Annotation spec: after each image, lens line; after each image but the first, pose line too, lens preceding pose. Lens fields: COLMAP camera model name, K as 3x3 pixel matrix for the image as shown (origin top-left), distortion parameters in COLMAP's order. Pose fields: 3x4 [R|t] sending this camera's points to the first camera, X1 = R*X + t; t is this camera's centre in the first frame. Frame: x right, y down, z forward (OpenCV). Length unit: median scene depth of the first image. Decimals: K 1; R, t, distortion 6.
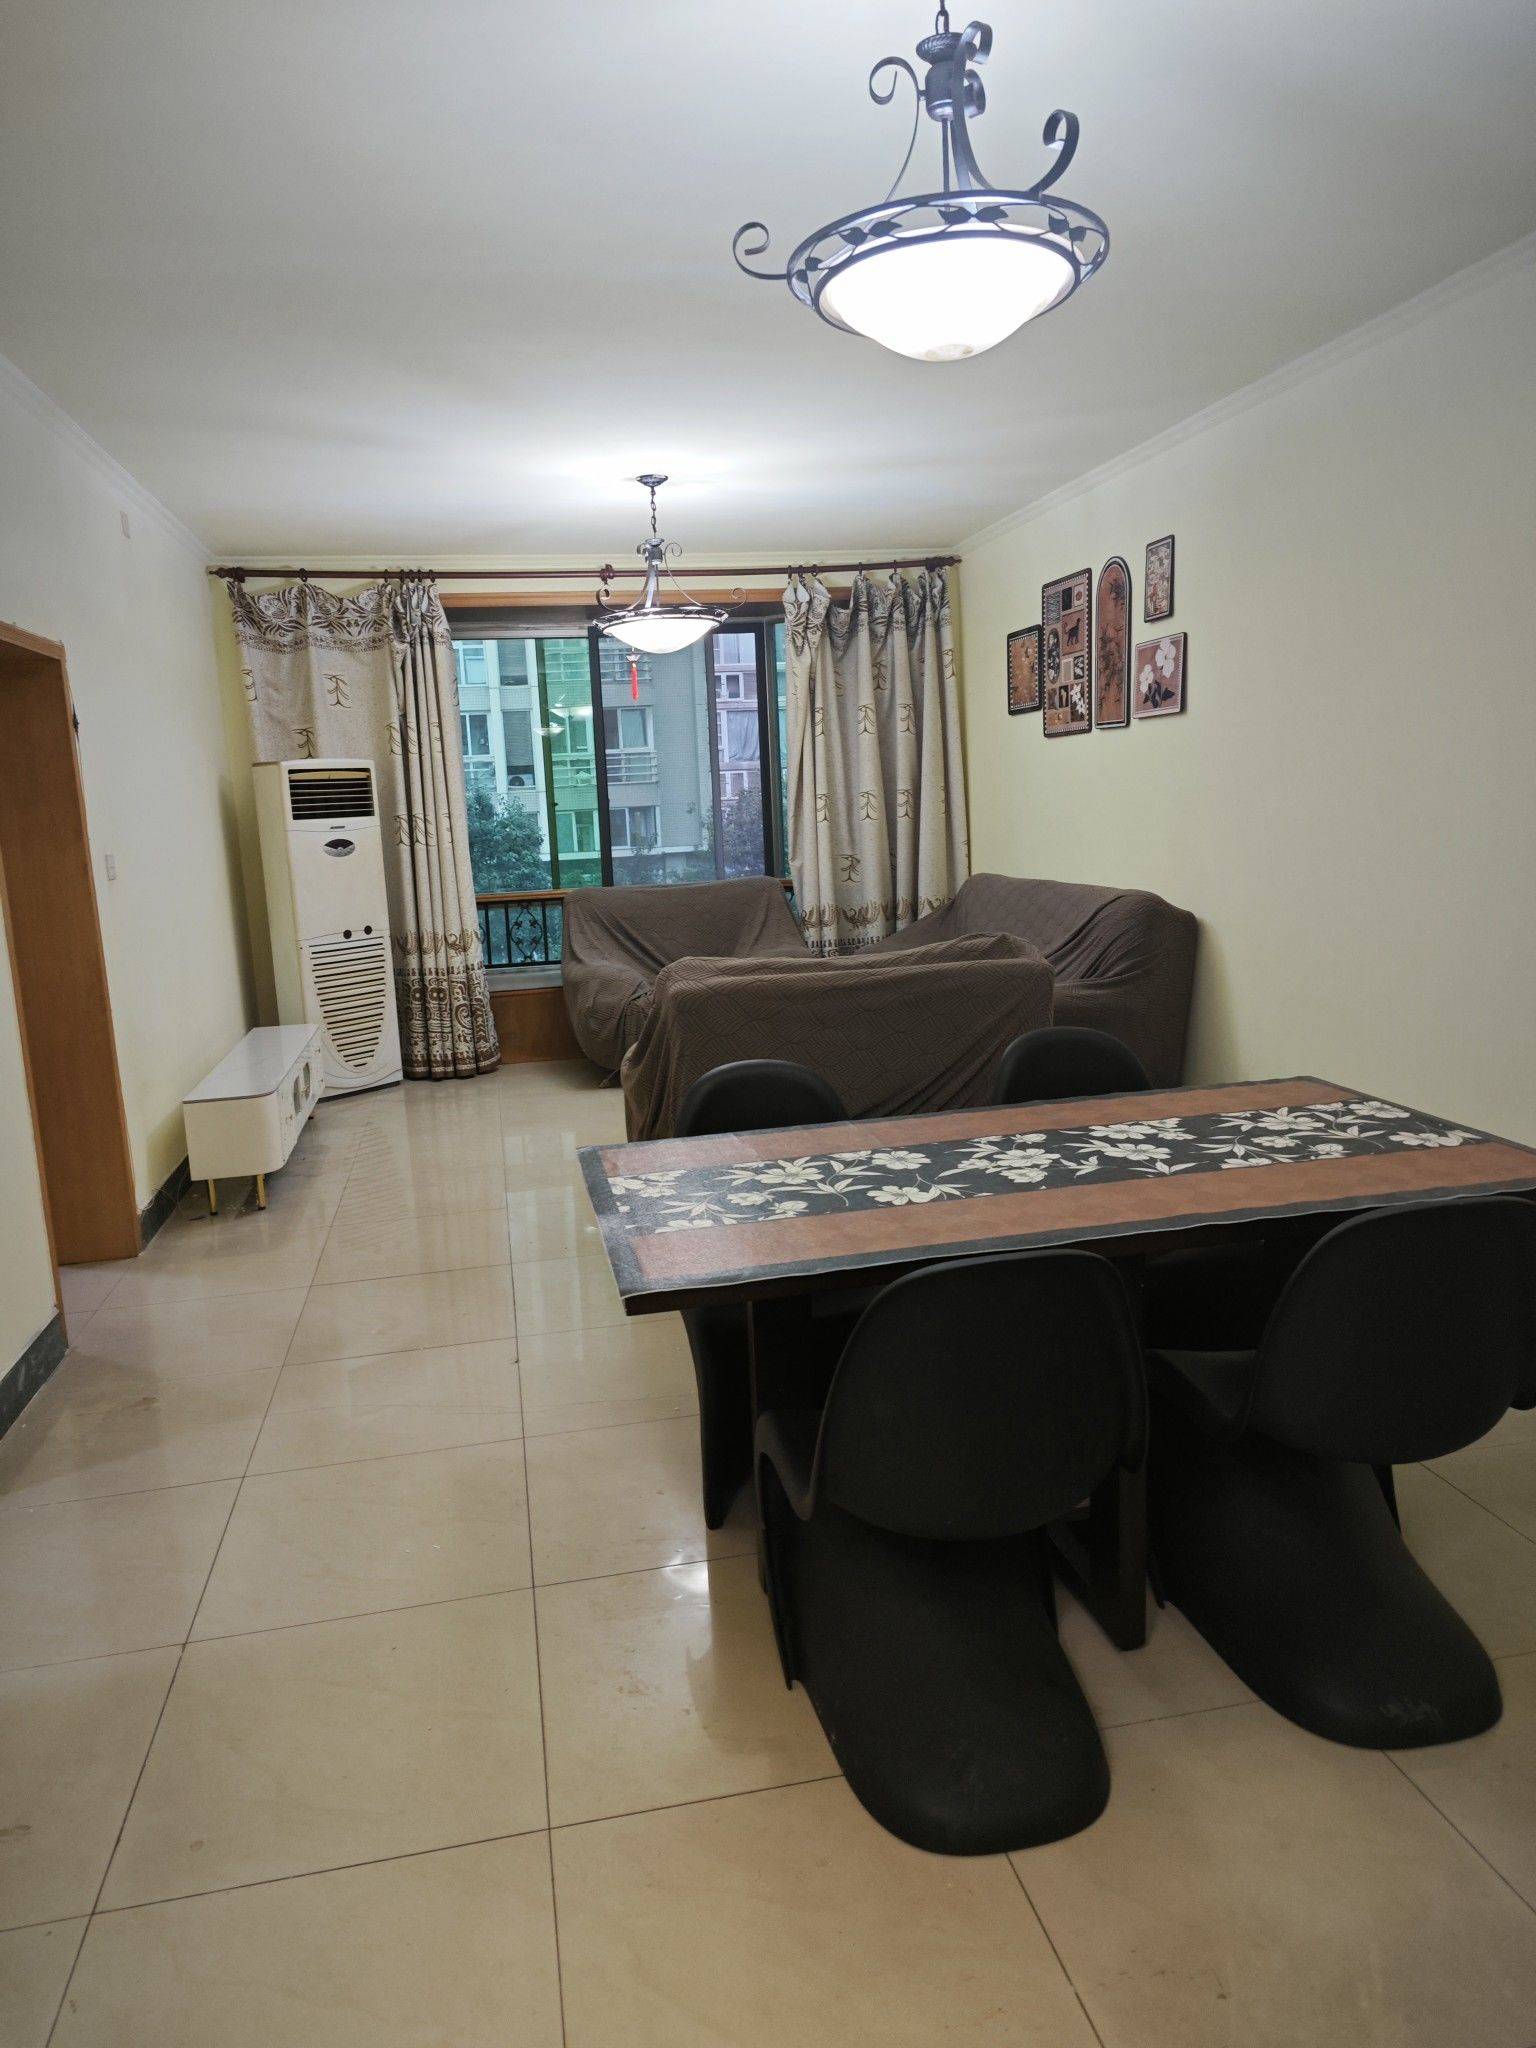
lens RADIAL K [[1359.8, 0, 762.4], [0, 1359.8, 1023.4], [0, 0, 1]] dist [0.038788, 0.004471]
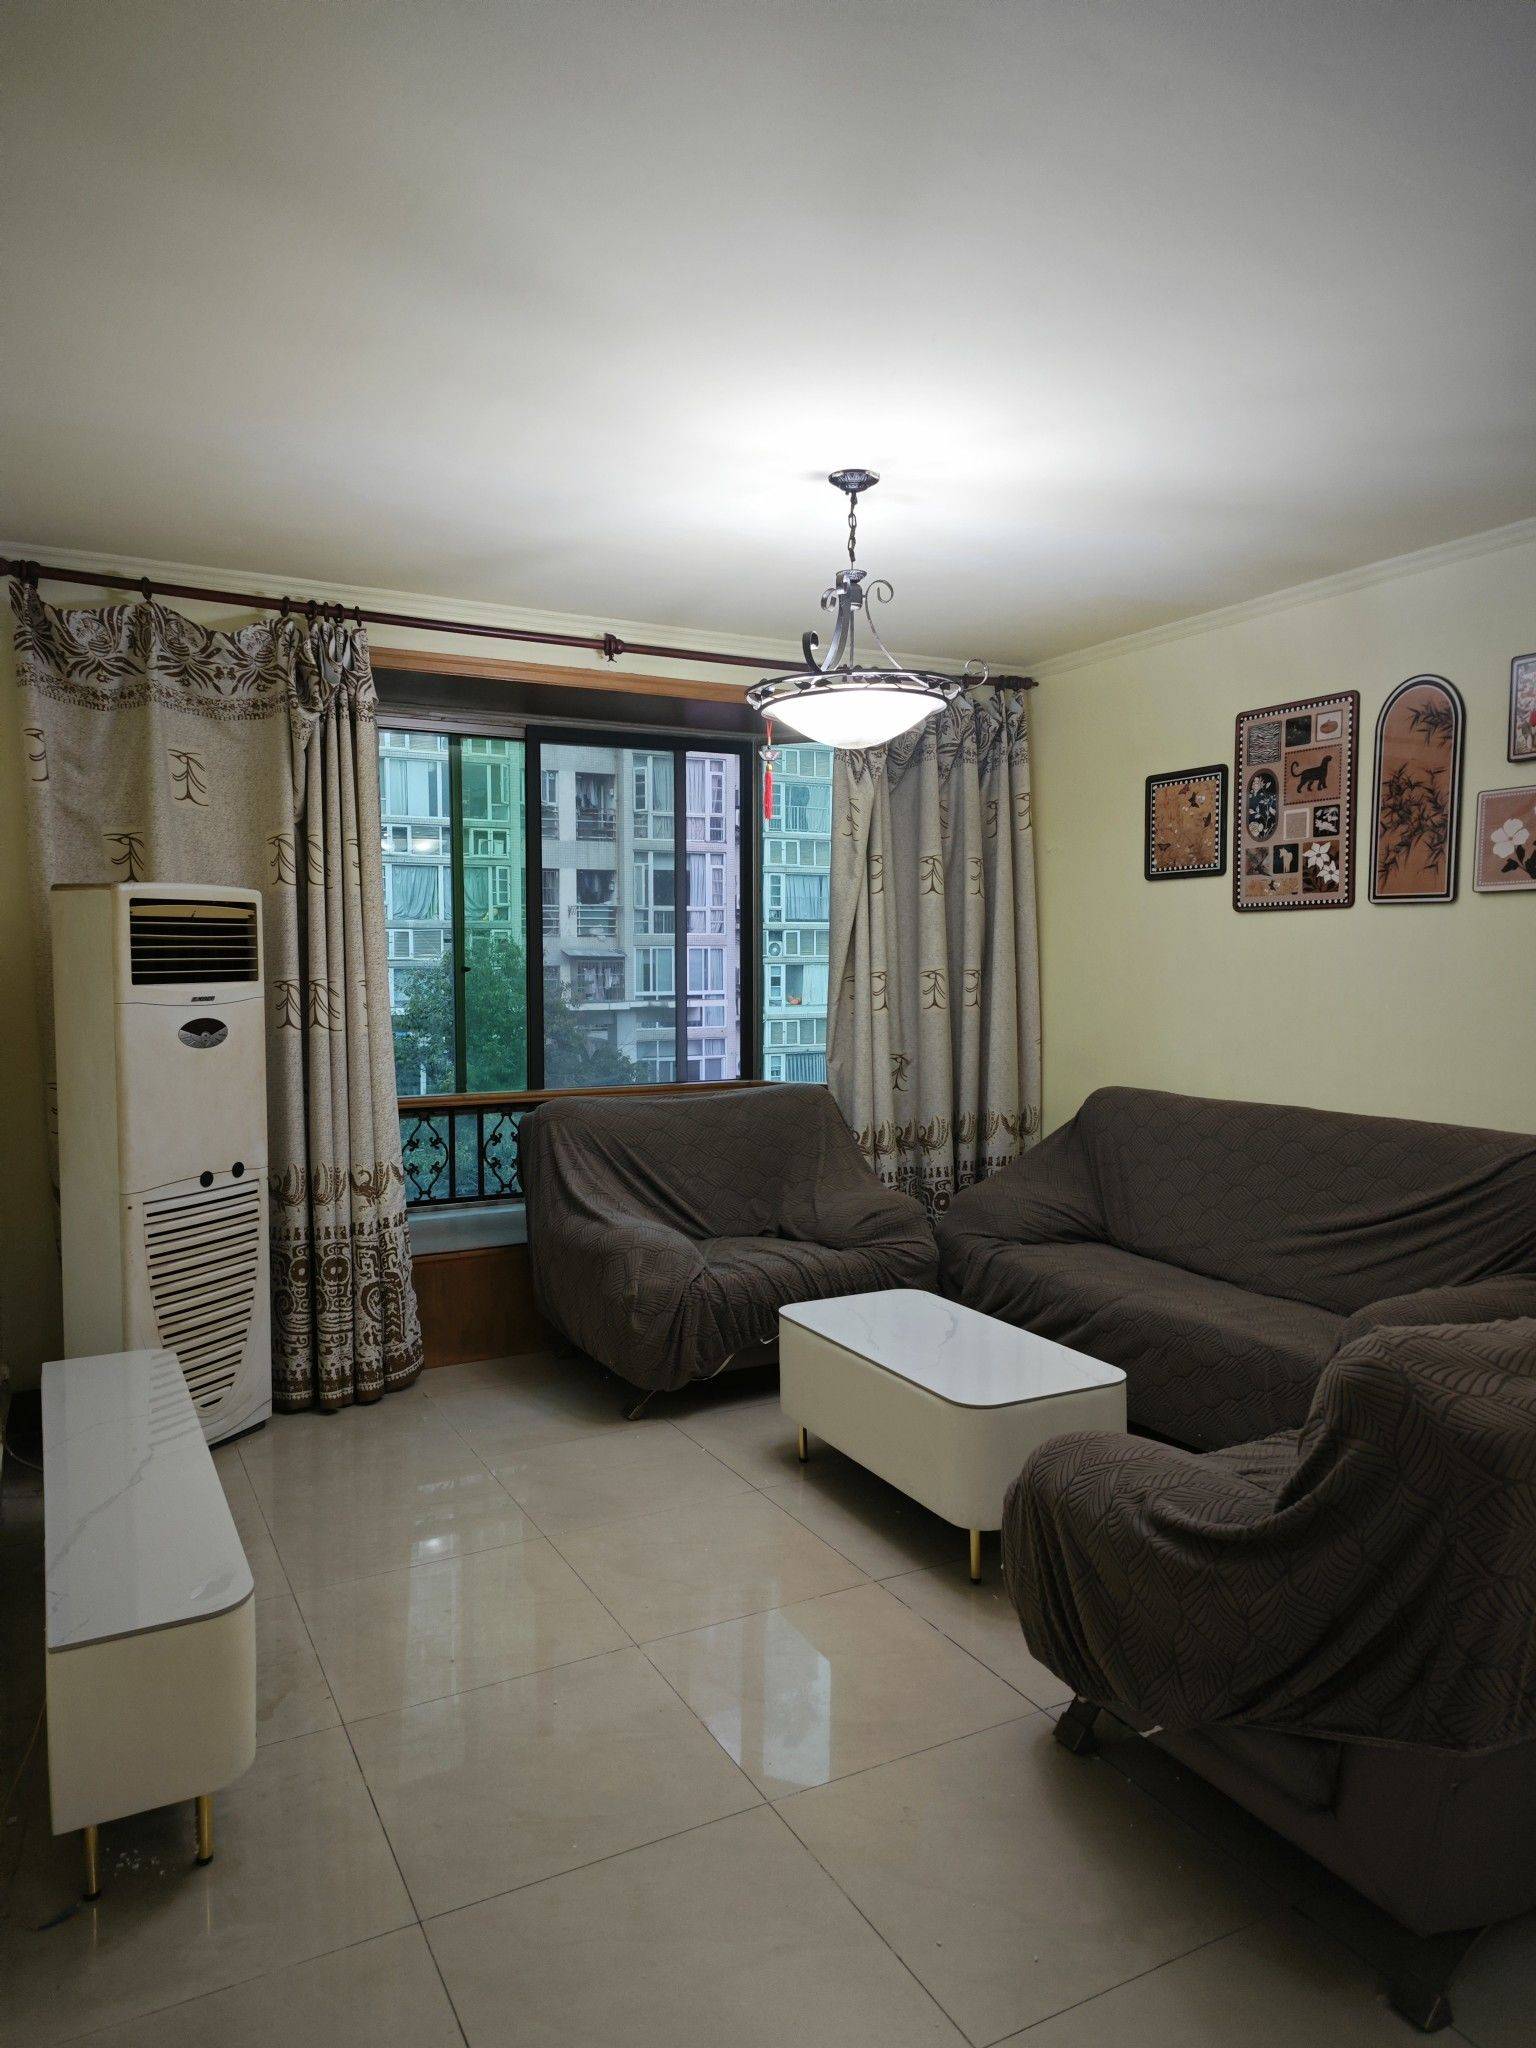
lens RADIAL K [[1359.8, 0, 779.4], [0, 1359.8, 1035.9], [0, 0, 1]] dist [0.038788, 0.004471]
pose [[0.956789, 0.026099, 0.289609, -0.232575], [0.006628, 0.993748, -0.111452, -0.057058], [-0.290707, 0.108556, 0.950634, 0.348997]]
